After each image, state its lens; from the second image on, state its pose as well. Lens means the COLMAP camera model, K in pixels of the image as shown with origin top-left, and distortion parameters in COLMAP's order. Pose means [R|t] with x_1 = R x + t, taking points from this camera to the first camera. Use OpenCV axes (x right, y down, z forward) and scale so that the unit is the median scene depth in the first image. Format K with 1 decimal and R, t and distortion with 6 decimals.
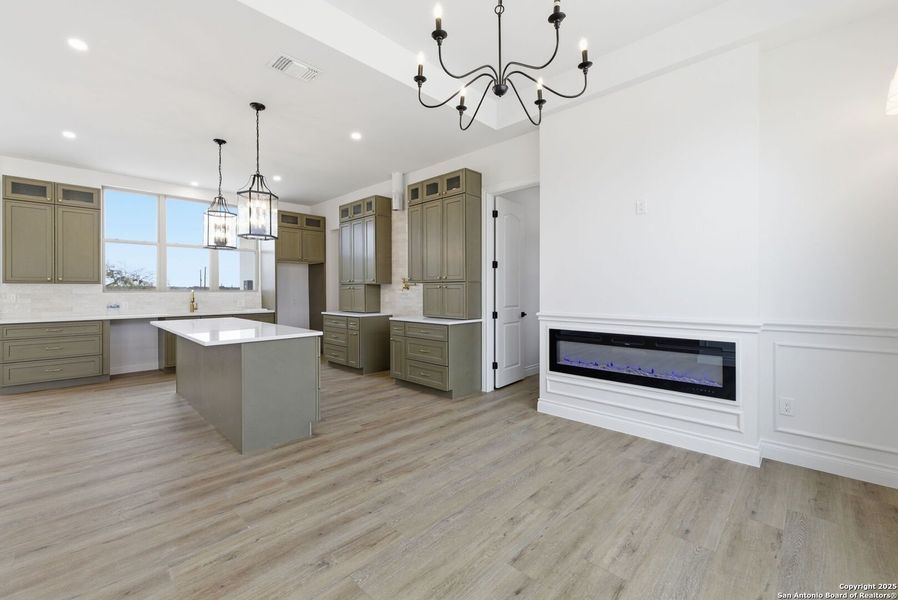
lens RADIAL K [[385.6, 0, 449.6], [0, 385.6, 296.5], [0, 0, 1]] dist [0.000575, 0.000065]
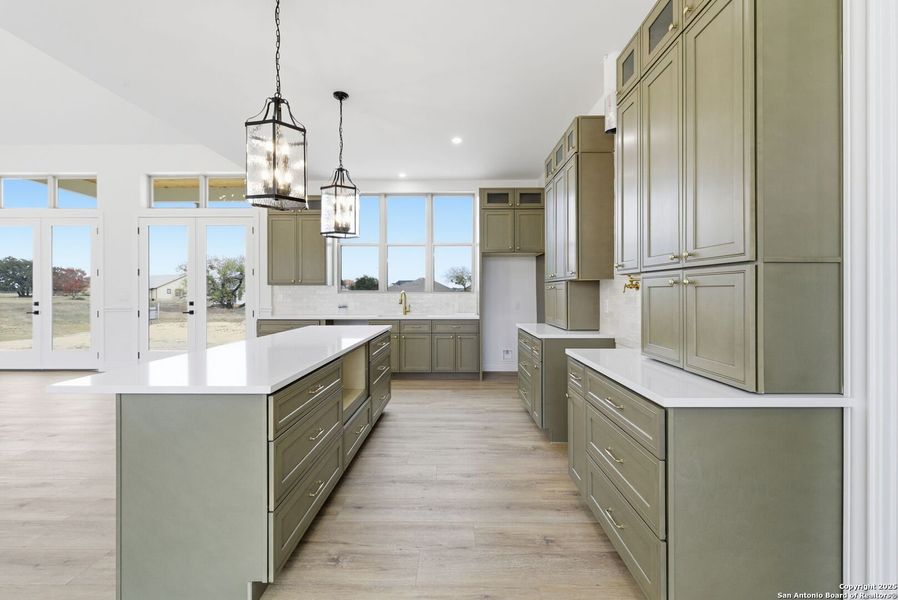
lens RADIAL K [[375.3, 0, 449.2], [0, 375.3, 289.8], [0, 0, 1]] dist [-0.000471, -0.000008]
pose [[0.689281, -0.002318, -0.724490, 0.064578], [-0.012177, 0.999817, -0.014785, -0.007342], [0.724391, 0.019013, 0.689127, 0.468272]]
